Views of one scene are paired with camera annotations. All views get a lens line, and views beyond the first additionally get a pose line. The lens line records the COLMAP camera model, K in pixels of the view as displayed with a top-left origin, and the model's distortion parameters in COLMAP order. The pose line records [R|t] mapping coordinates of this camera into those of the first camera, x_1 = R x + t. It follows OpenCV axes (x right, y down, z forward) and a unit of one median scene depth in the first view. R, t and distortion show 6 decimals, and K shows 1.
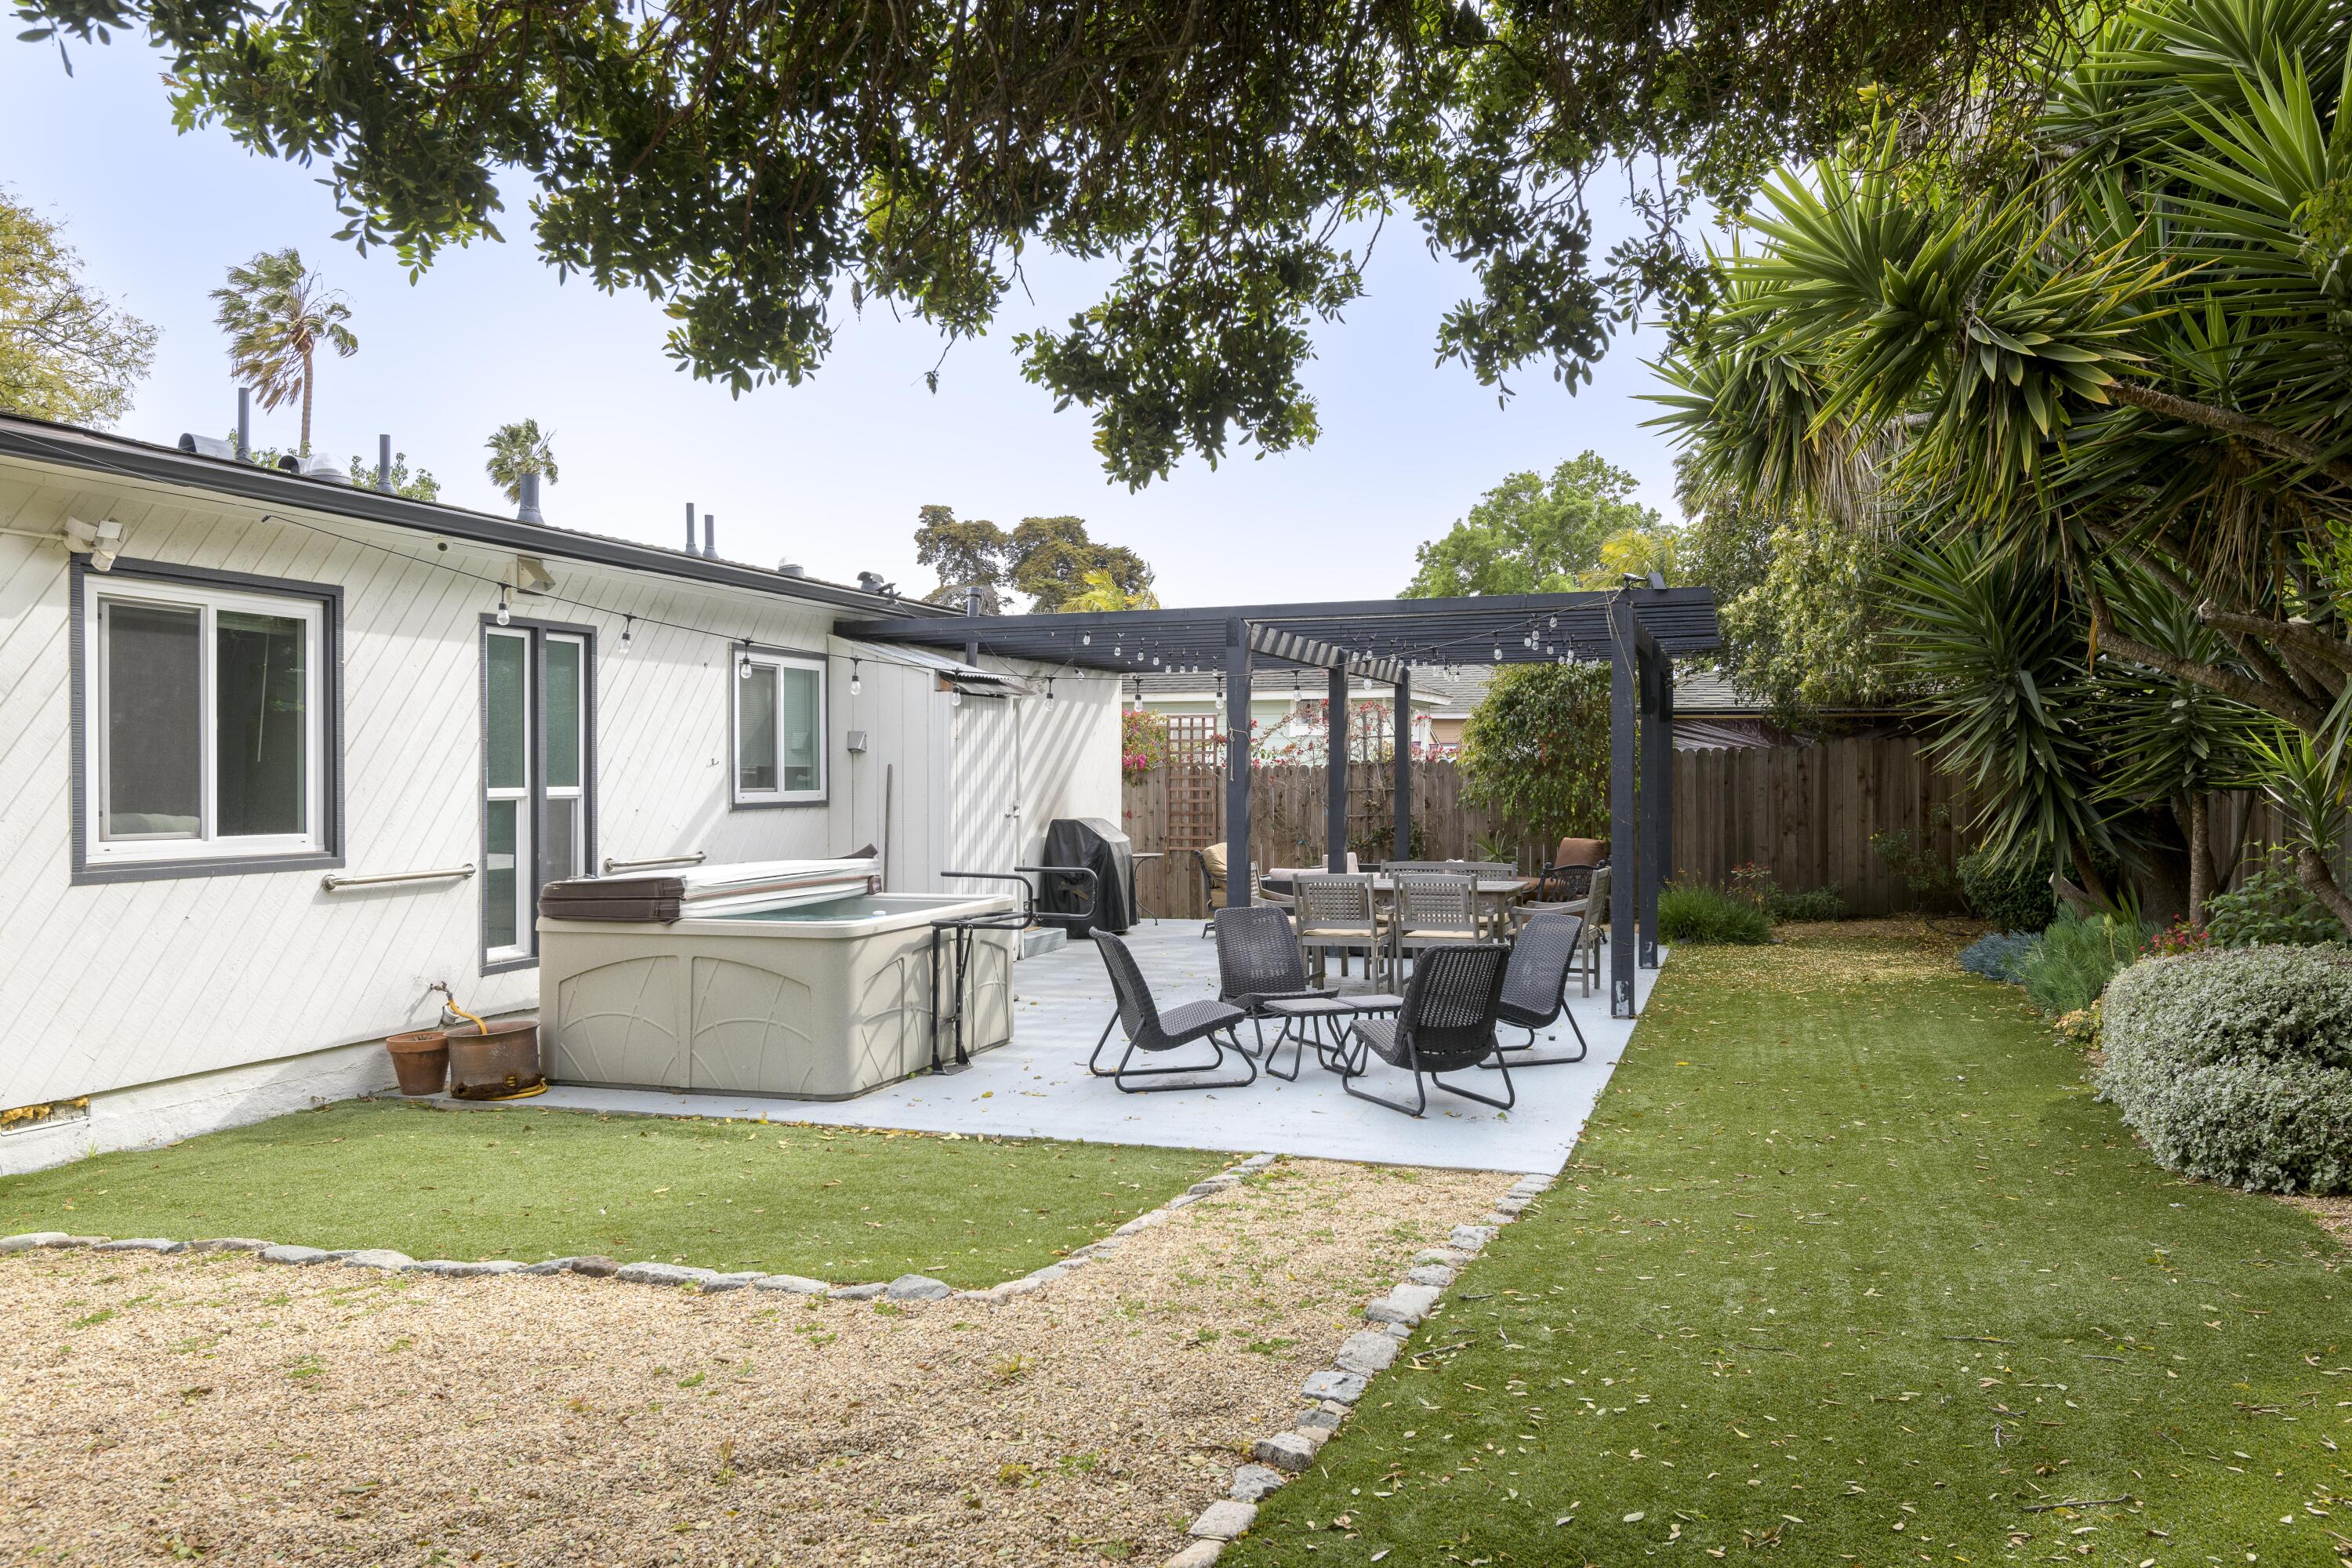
lens RADIAL K [[1701.8, 0, 1176.0], [0, 1701.8, 784.0], [0, 0, 1]] dist [0.031876, -0.032085]
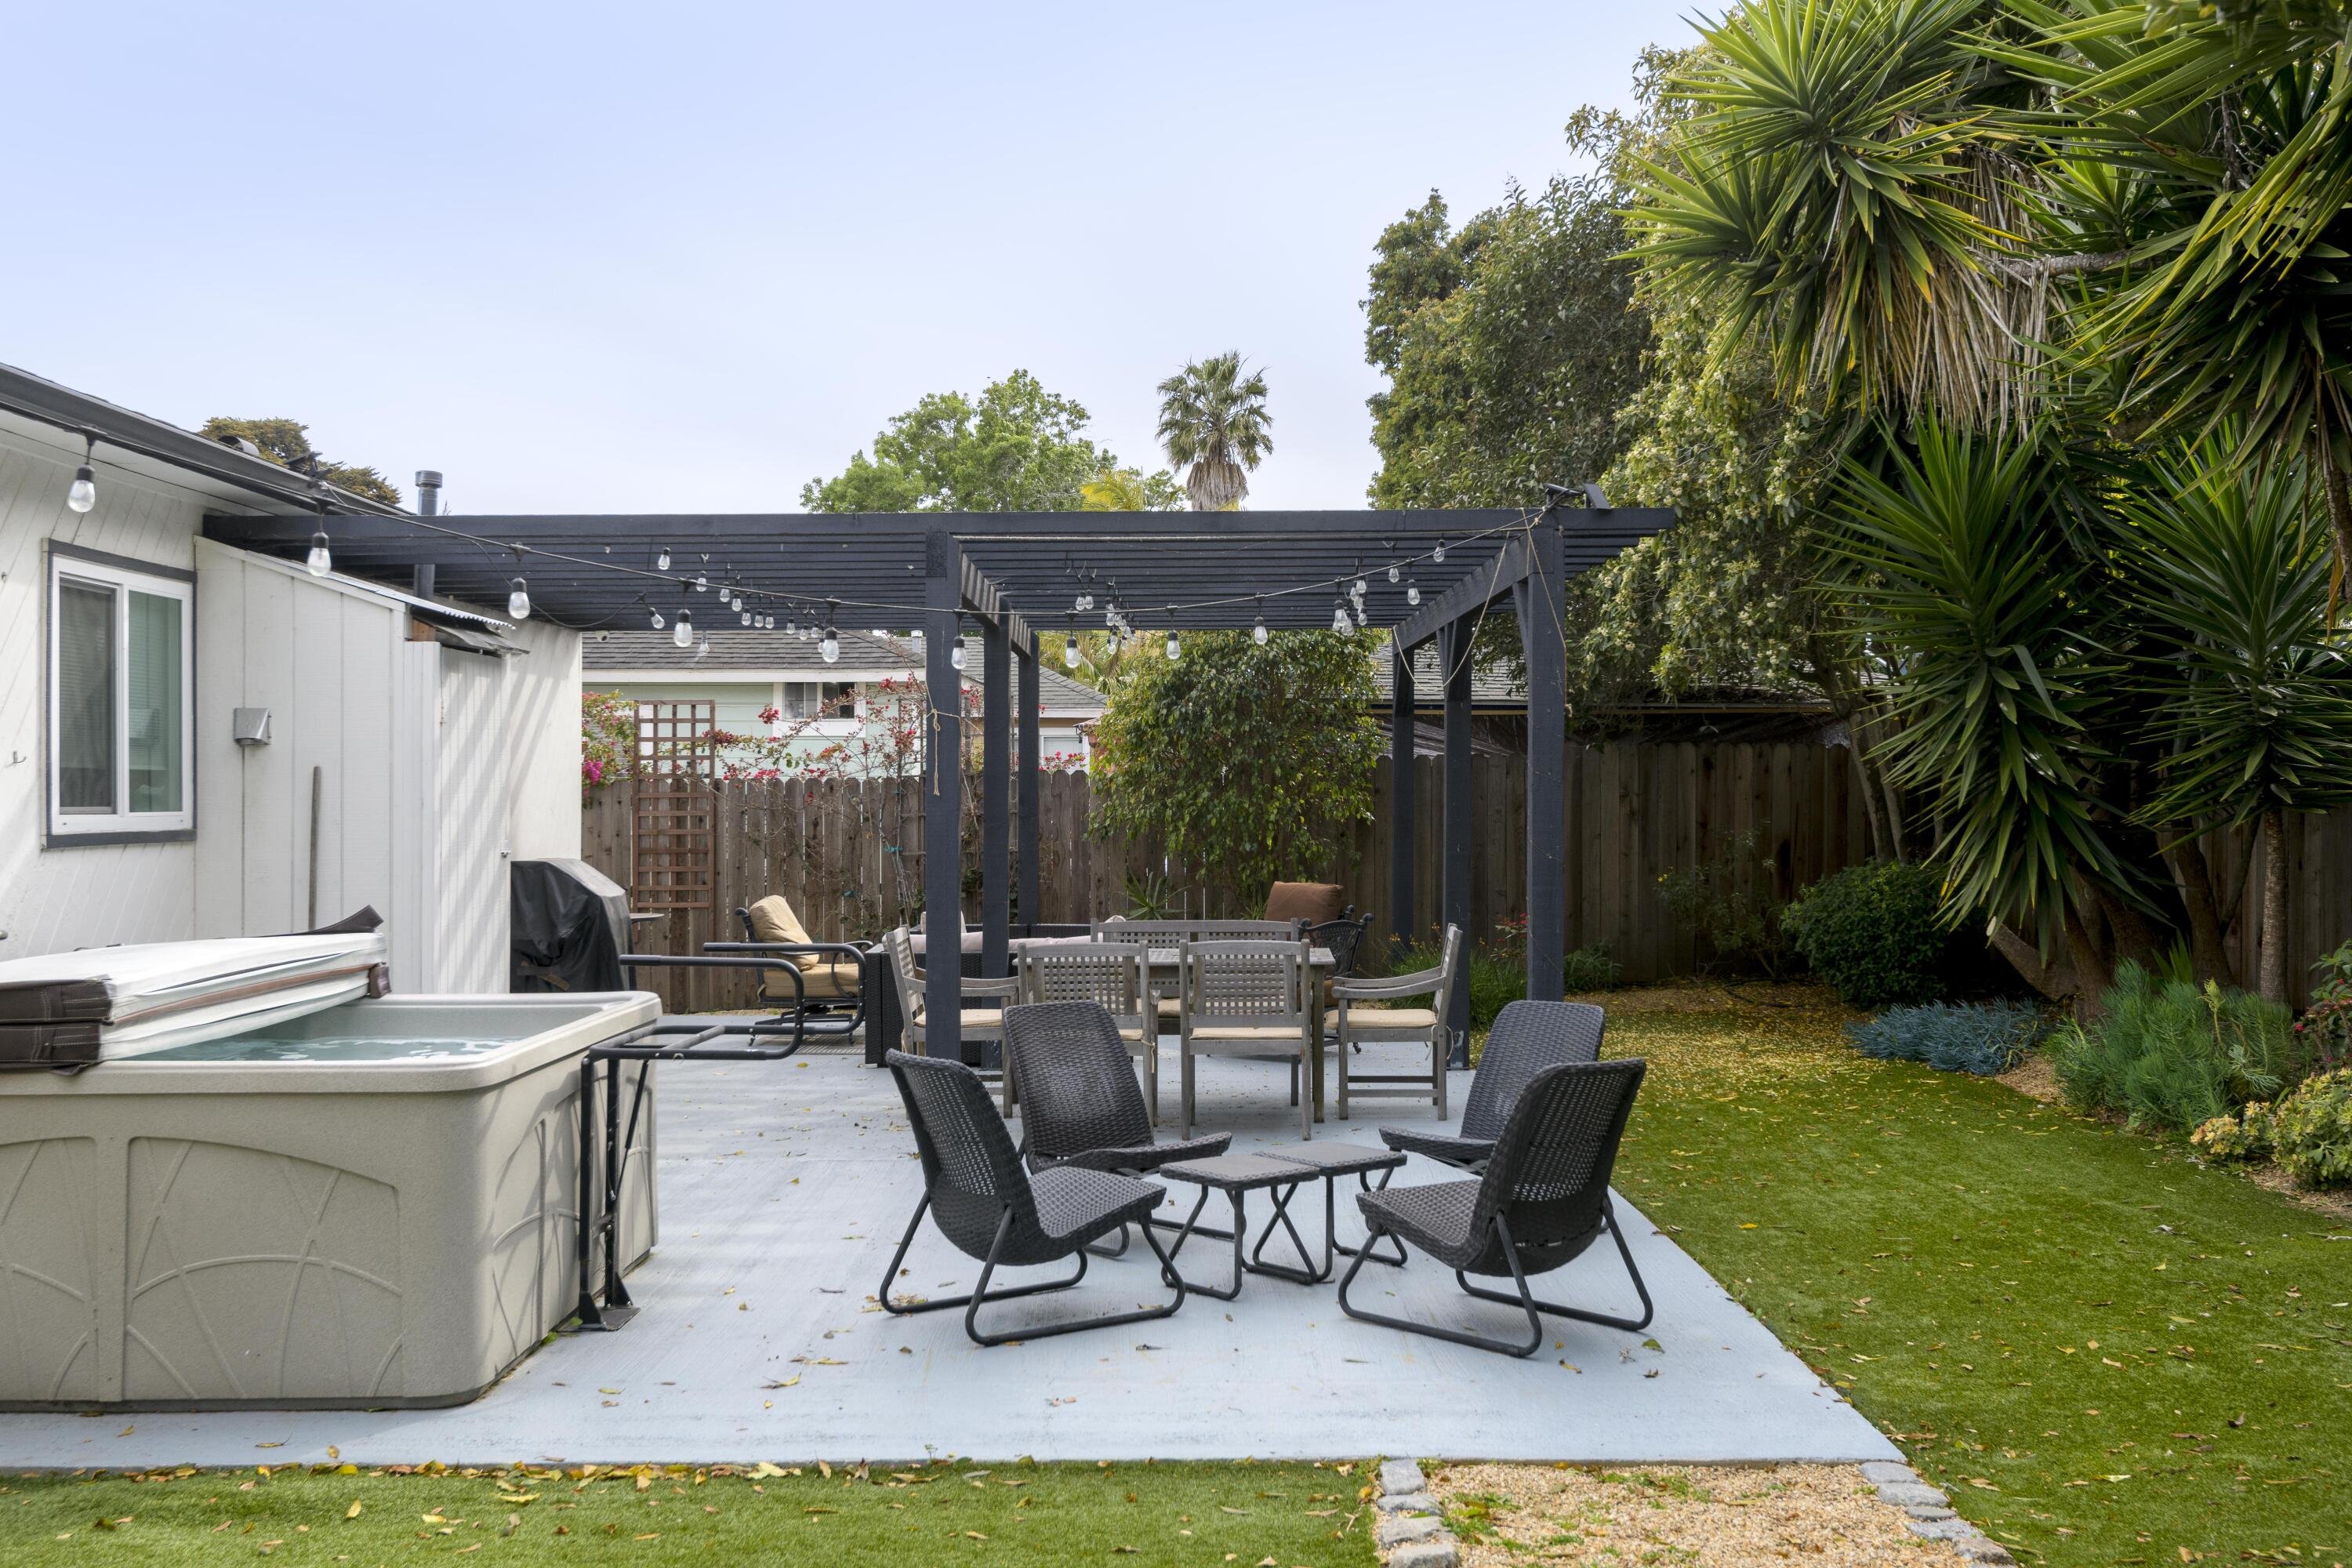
lens RADIAL K [[2282.8, 0, 1176.0], [0, 2282.8, 784.0], [0, 0, 1]] dist [0.020569, -0.008840]
pose [[0.948034, 0.002867, 0.318155, -0.135145], [0.001115, 0.999923, -0.012332, 0.004093], [-0.318166, 0.012046, 0.947958, 0.173053]]
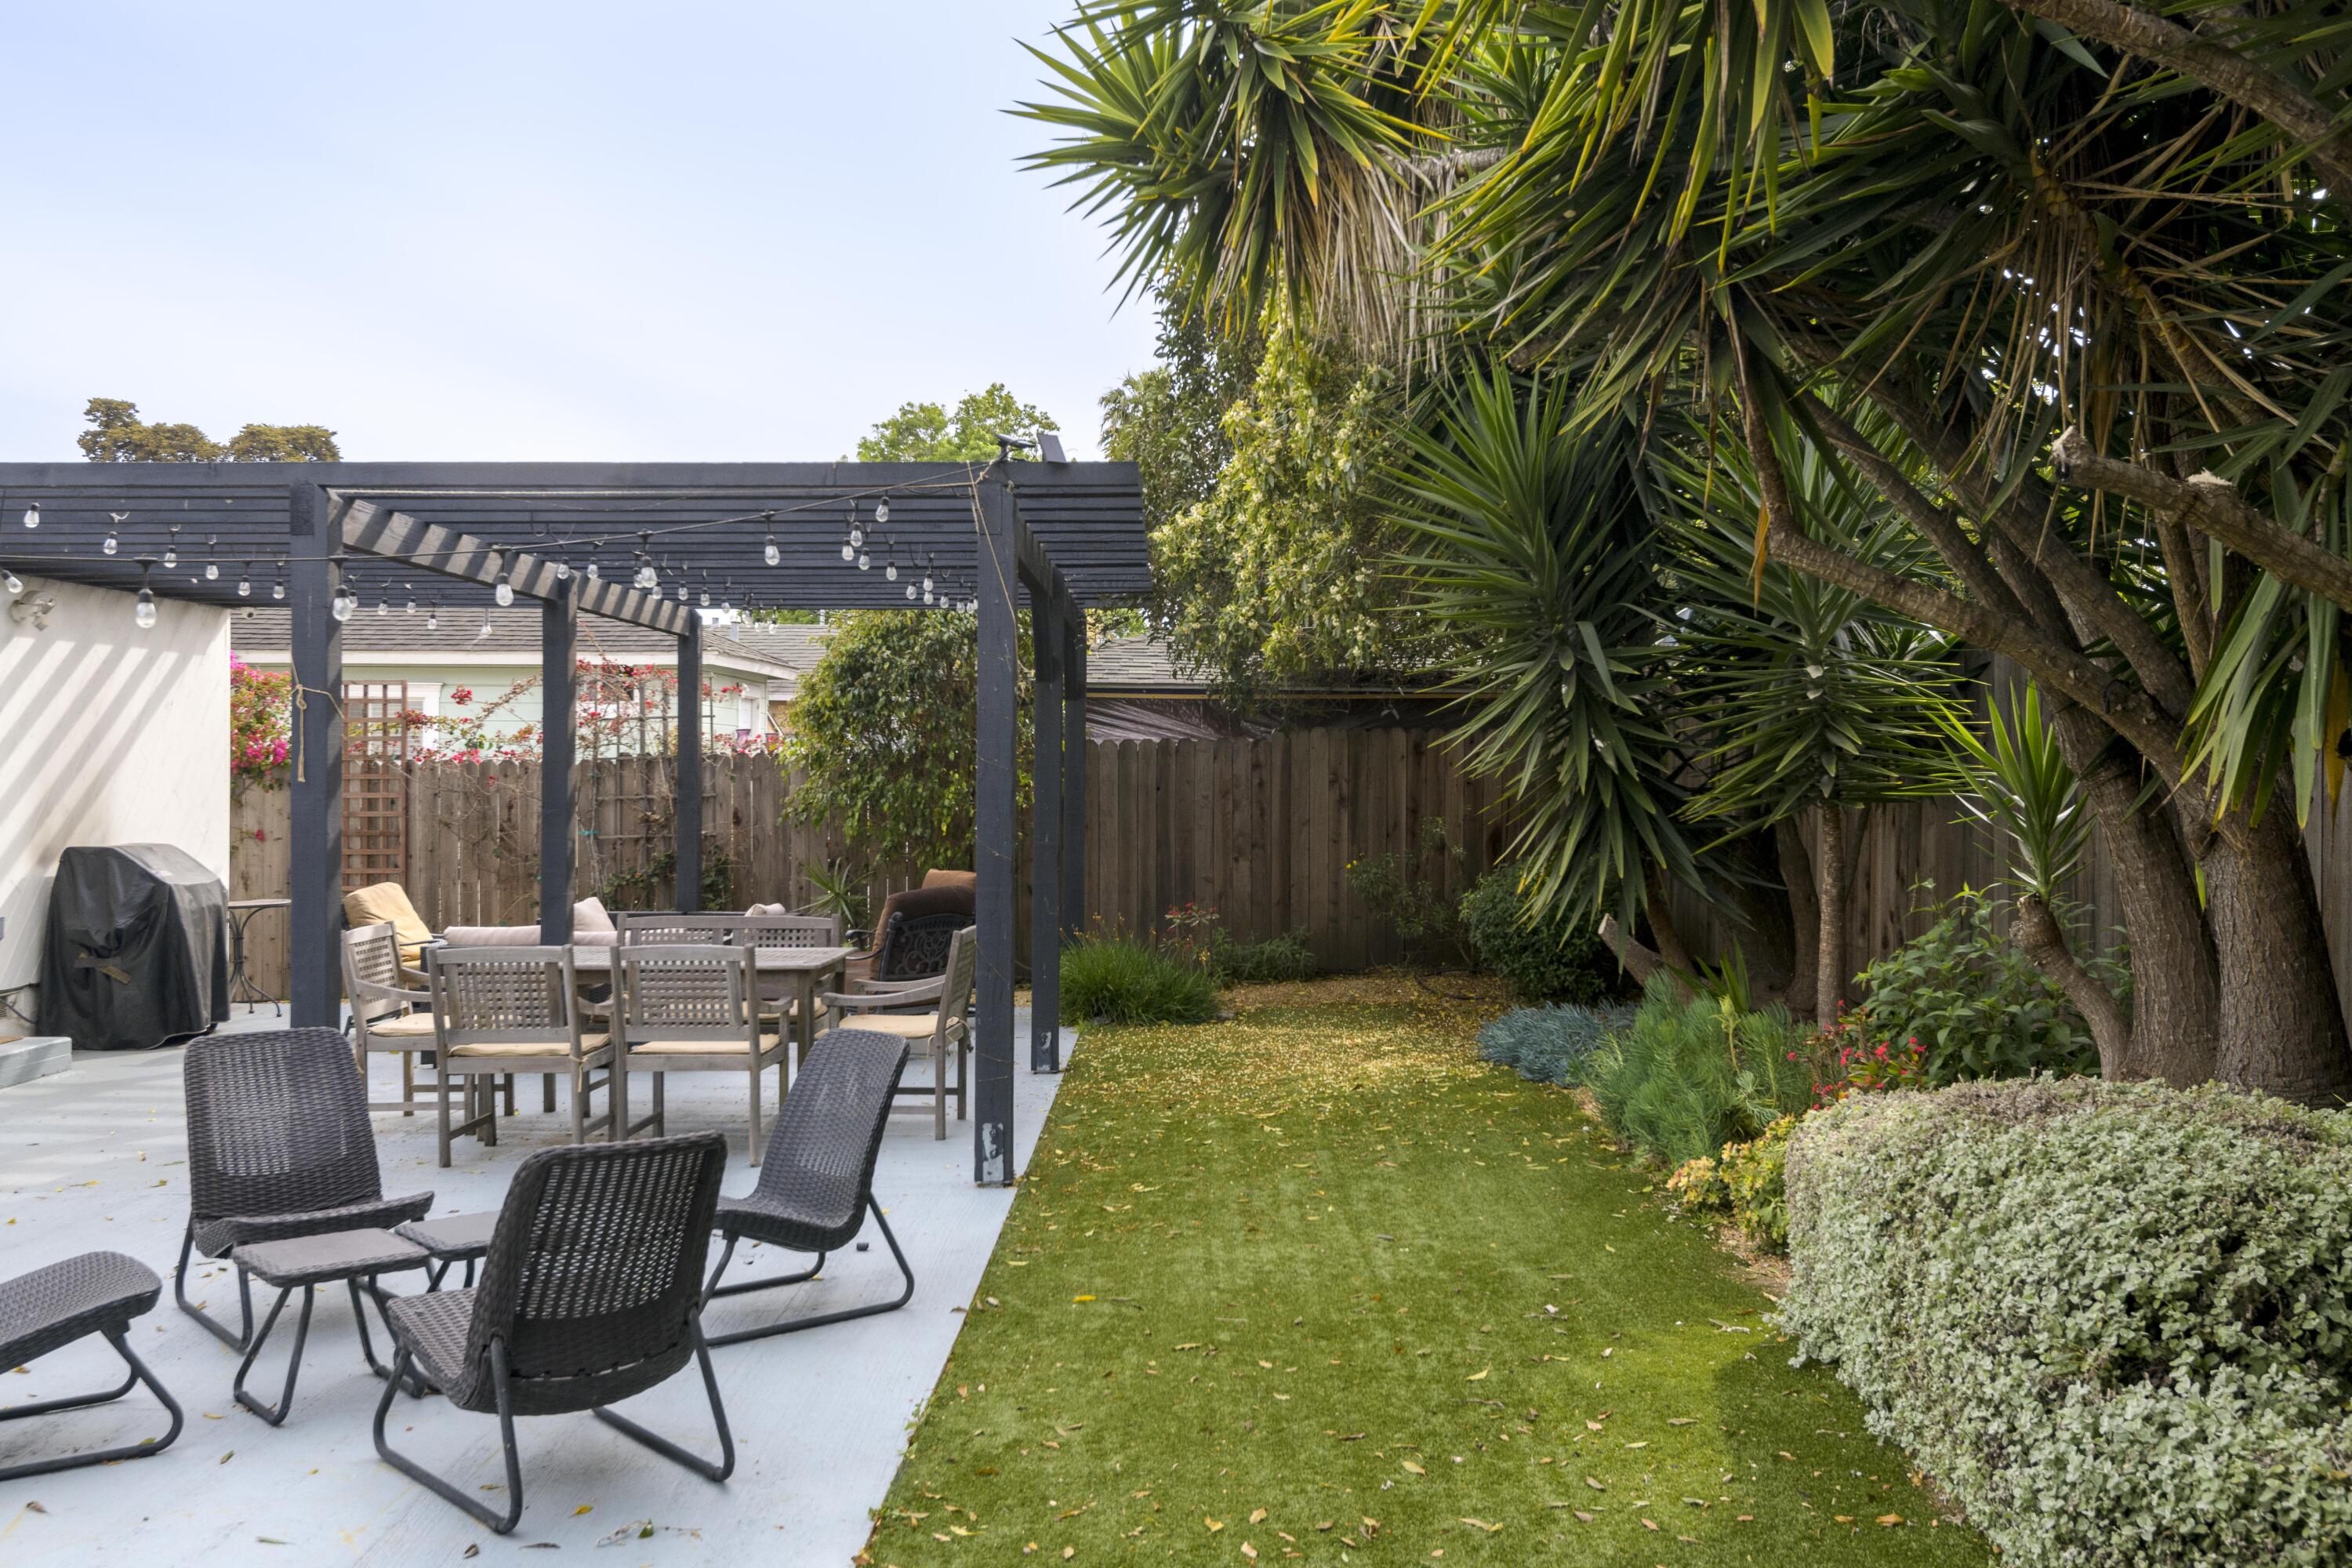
lens RADIAL K [[2057.9, 0, 1176.0], [0, 2057.9, 784.0], [0, 0, 1]] dist [0.027554, -0.002280]
pose [[0.948623, 0.004086, 0.316383, 0.081628], [-0.003268, 0.999990, -0.003117, 0.000039], [-0.316392, 0.001923, 0.948626, 0.258859]]
